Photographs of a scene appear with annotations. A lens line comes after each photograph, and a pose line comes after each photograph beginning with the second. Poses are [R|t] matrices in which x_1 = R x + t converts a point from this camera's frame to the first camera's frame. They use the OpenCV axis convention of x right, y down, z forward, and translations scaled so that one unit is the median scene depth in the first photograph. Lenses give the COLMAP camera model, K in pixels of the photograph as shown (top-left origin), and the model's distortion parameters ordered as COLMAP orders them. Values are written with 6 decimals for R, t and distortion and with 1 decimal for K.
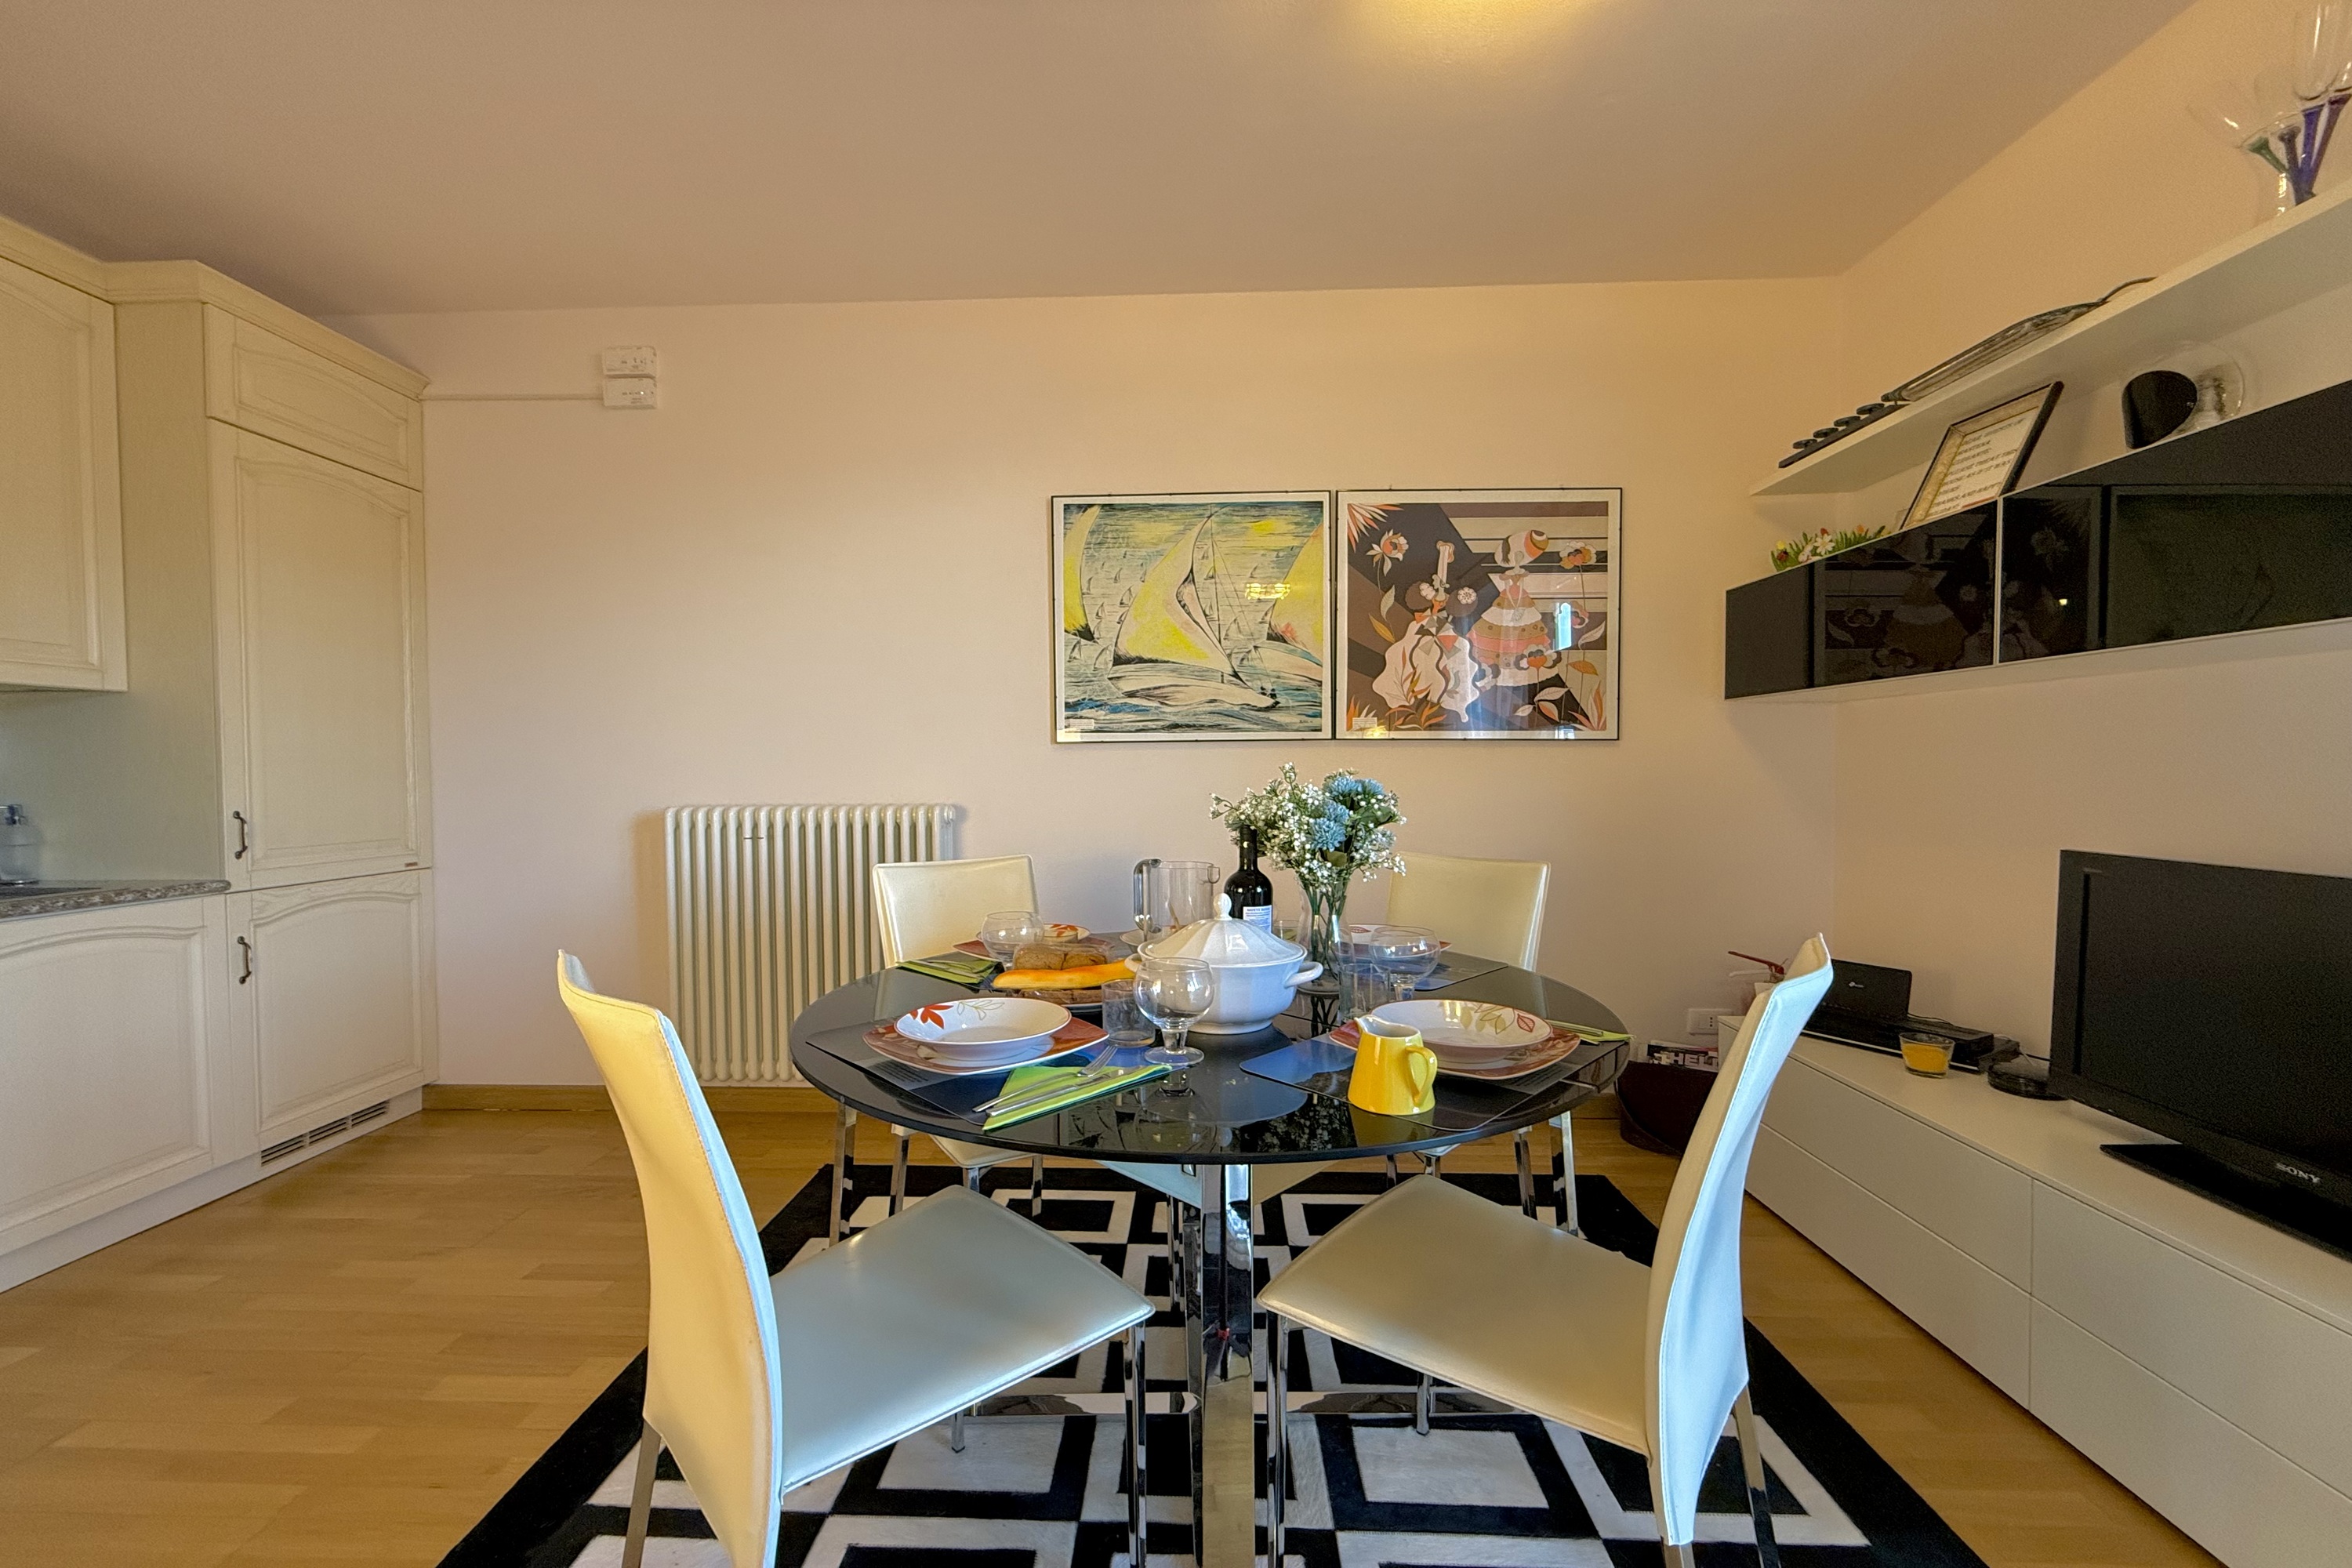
lens RADIAL K [[939.6, 0, 1171.0], [0, 939.6, 791.0], [0, 0, 1]] dist [0.000594, 0.000370]
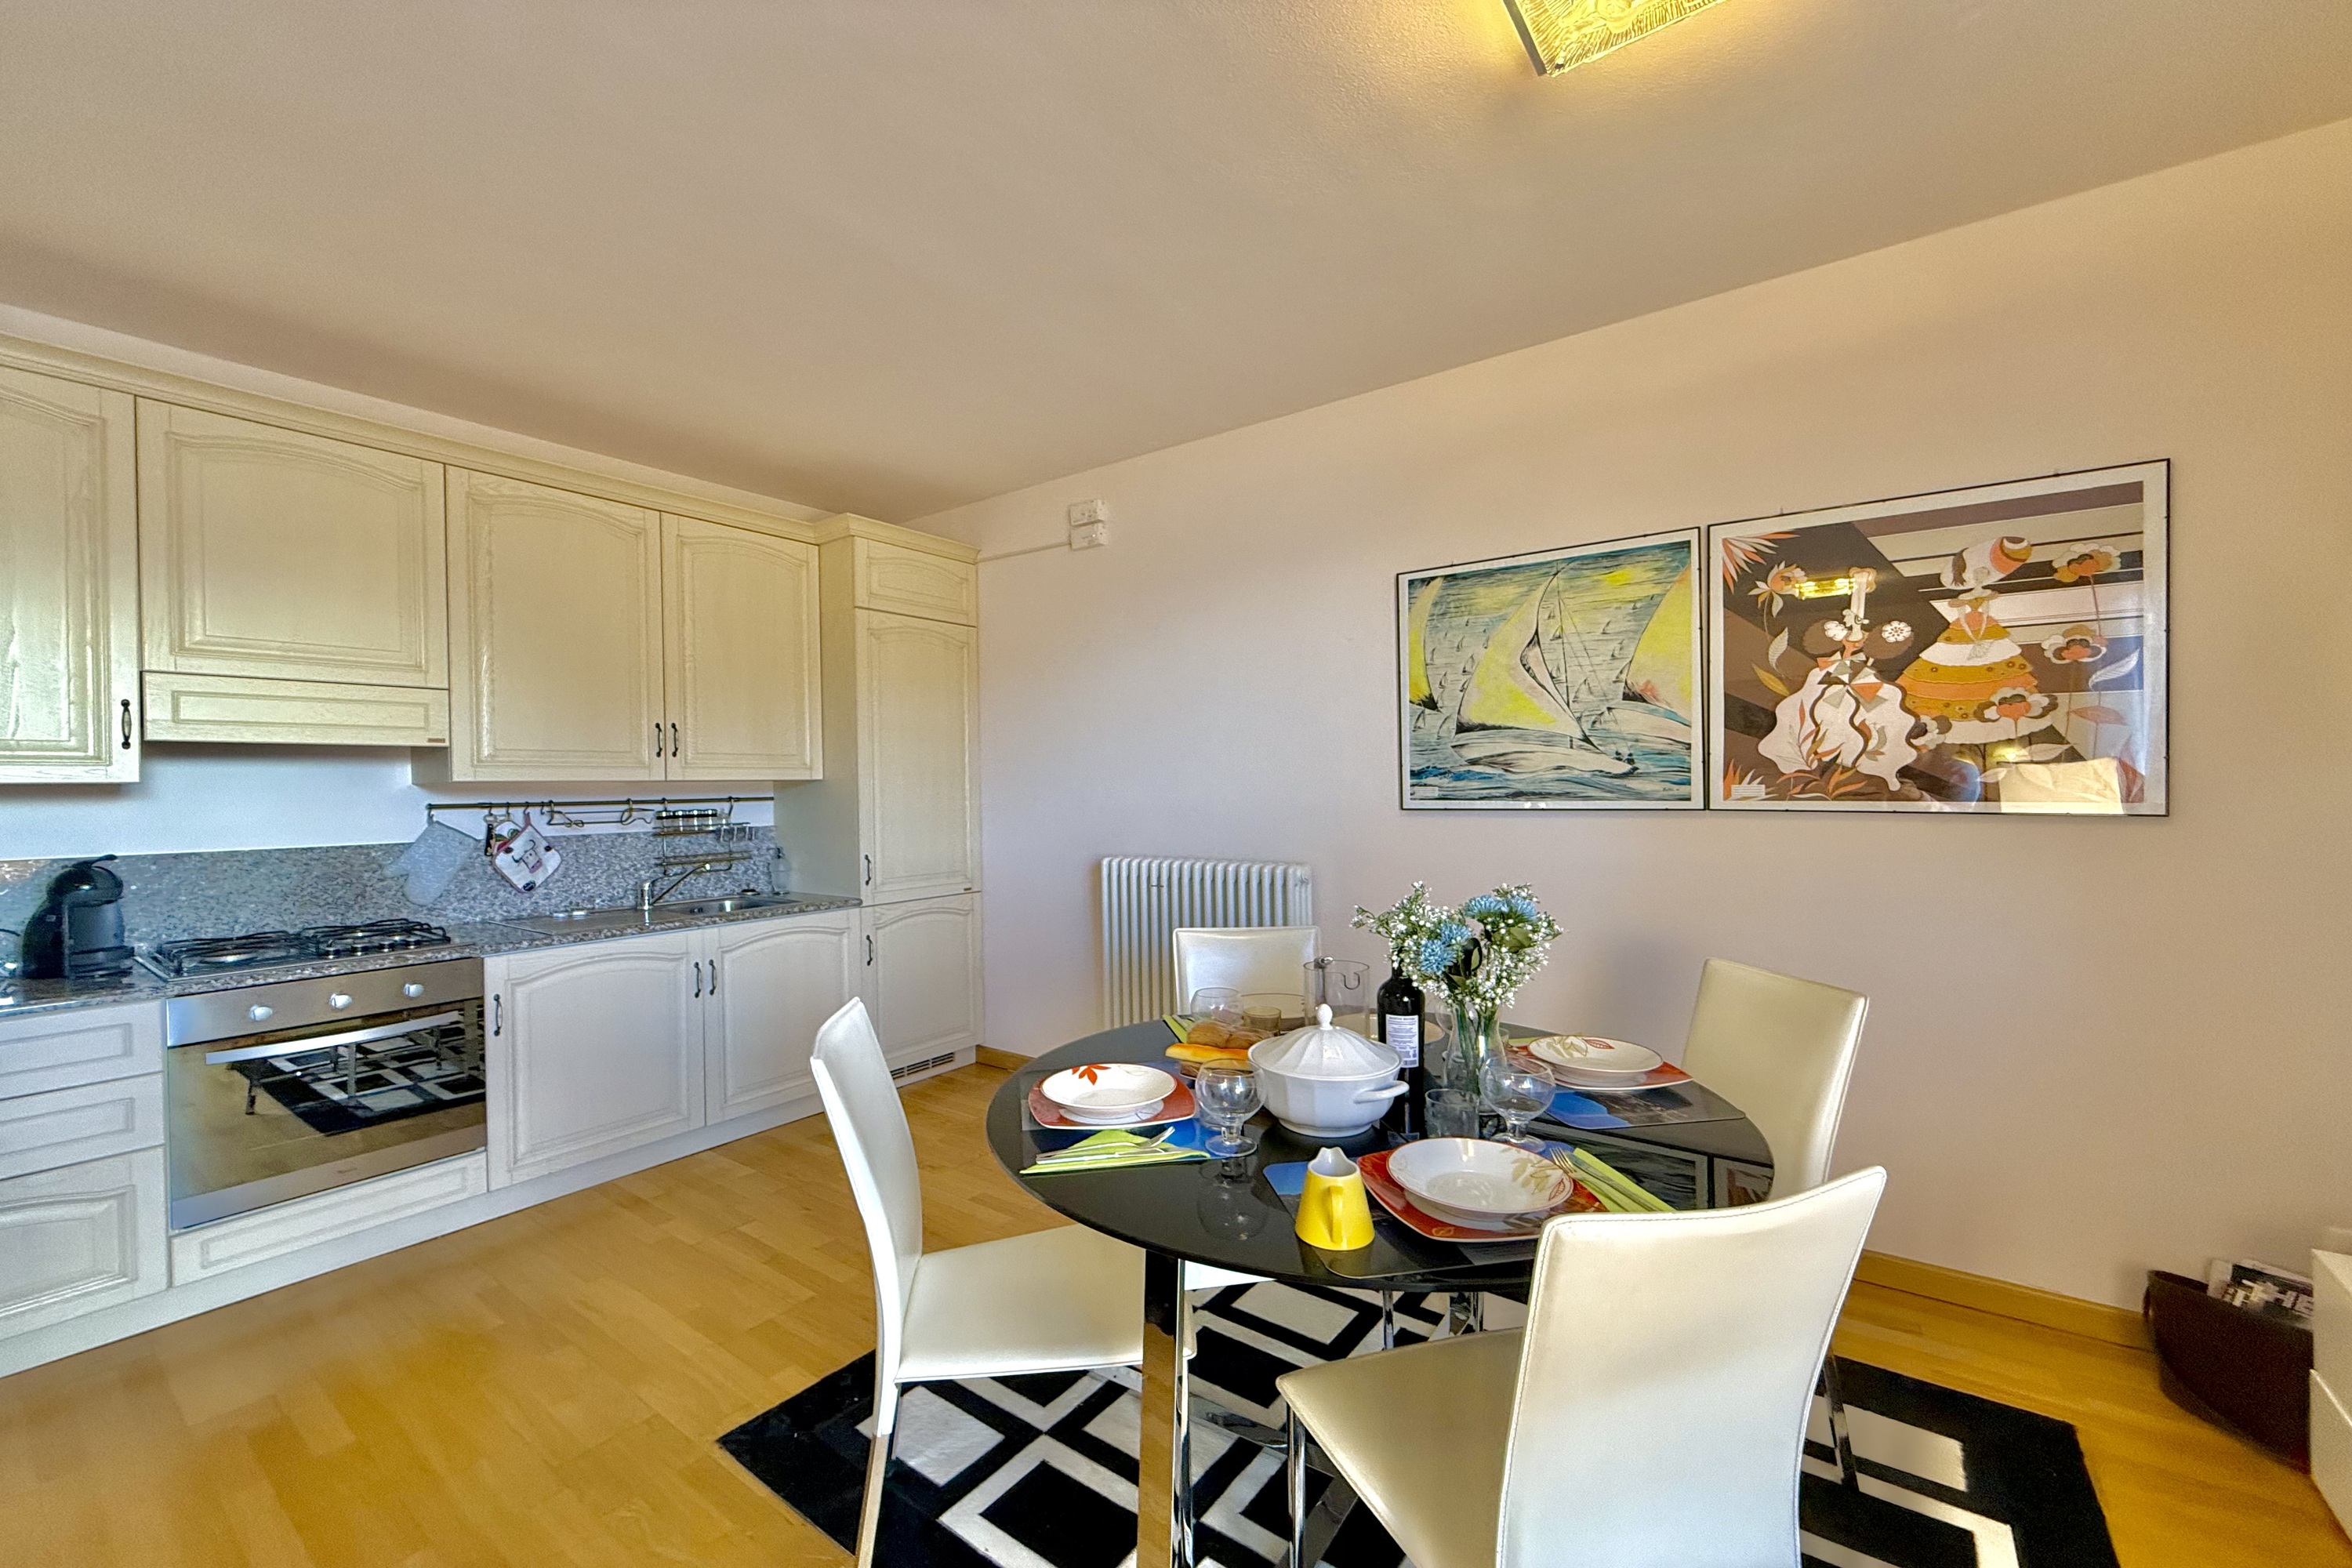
lens RADIAL K [[939.6, 0, 1171.0], [0, 939.6, 791.0], [0, 0, 1]] dist [0.000594, 0.000370]
pose [[0.823167, 0.000616, -0.567799, 0.260980], [-0.005028, 0.999968, -0.006205, -0.064901], [0.567777, 0.007962, 0.823144, -0.001273]]
